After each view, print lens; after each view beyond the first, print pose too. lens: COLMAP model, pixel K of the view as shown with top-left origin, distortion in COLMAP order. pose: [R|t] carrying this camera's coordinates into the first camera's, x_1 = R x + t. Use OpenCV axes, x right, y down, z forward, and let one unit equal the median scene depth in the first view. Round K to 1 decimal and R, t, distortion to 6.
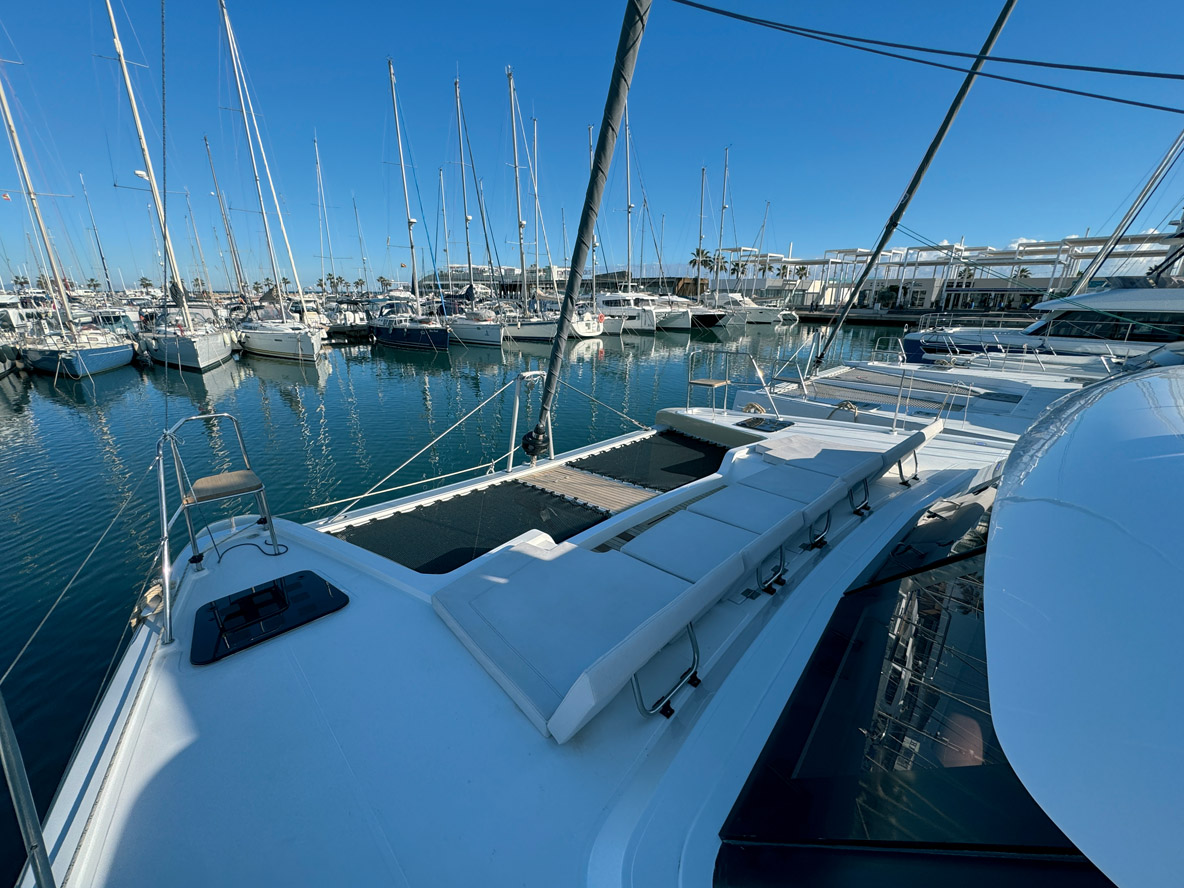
lens RADIAL K [[474.6, 0, 592.0], [0, 474.6, 444.0], [0, 0, 1]] dist [-0.000115, 0.000426]
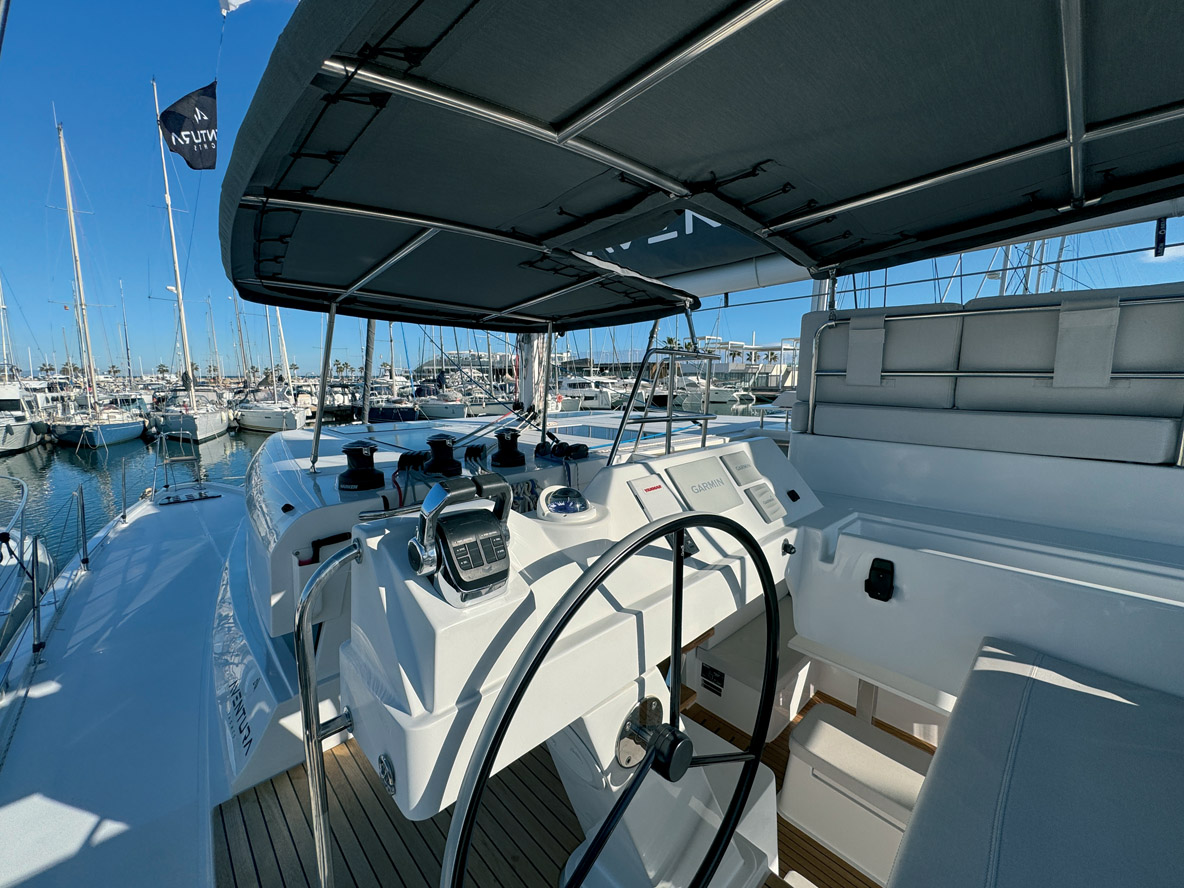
lens RADIAL K [[474.6, 0, 592.0], [0, 474.6, 444.0], [0, 0, 1]] dist [-0.000115, 0.000426]
pose [[0.999989, -0.004578, 0.000644, 0.112452], [0.004622, 0.986313, -0.164820, 0.034704], [0.000119, 0.164821, 0.986323, -0.119698]]
